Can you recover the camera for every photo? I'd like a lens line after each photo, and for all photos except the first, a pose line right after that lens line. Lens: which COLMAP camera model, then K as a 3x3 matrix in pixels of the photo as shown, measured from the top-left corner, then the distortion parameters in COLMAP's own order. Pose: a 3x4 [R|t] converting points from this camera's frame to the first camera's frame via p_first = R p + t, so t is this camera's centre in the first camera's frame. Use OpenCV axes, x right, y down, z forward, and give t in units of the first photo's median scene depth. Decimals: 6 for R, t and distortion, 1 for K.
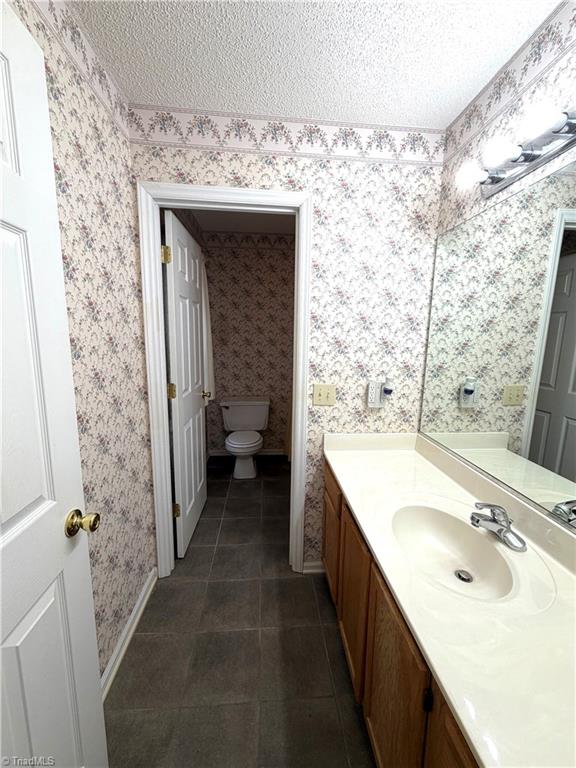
lens RADIAL K [[305.2, 0, 288.3], [0, 305.2, 382.7], [0, 0, 1]] dist [-0.000813, -0.000060]
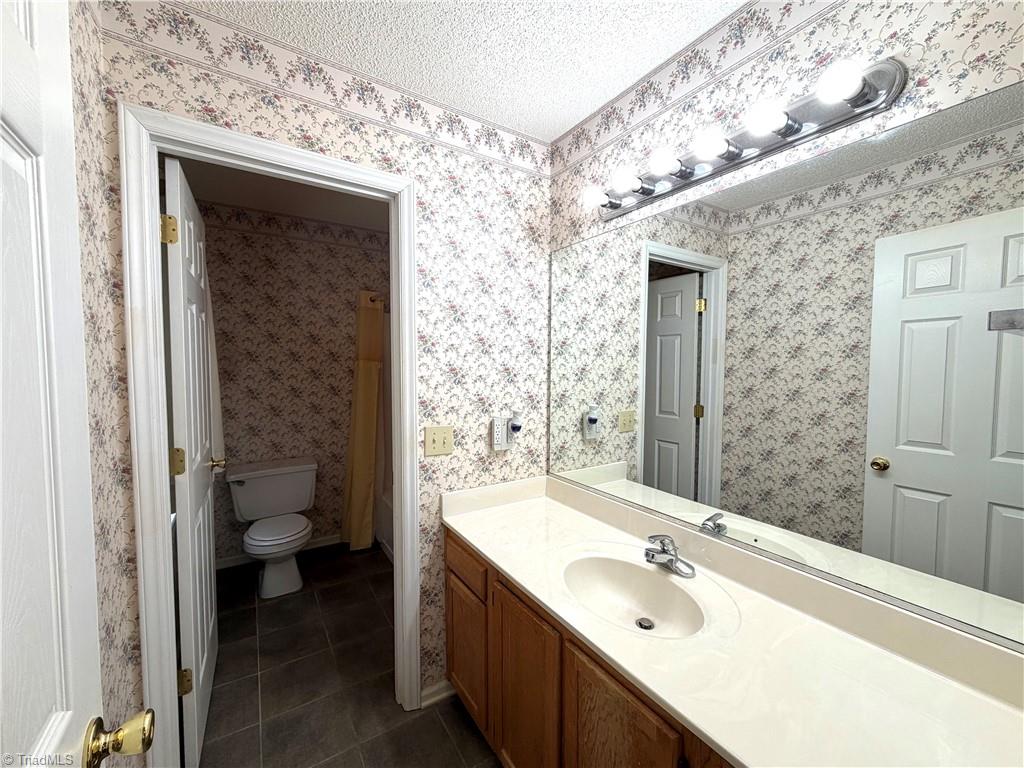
lens RADIAL K [[406.9, 0, 508.7], [0, 406.9, 384.6], [0, 0, 1]] dist [-0.000813, -0.000060]
pose [[0.882224, -0.038076, 0.469288, -0.201475], [0.086256, 0.992926, -0.081592, -0.000115], [-0.462862, 0.112461, 0.879268, 0.037694]]
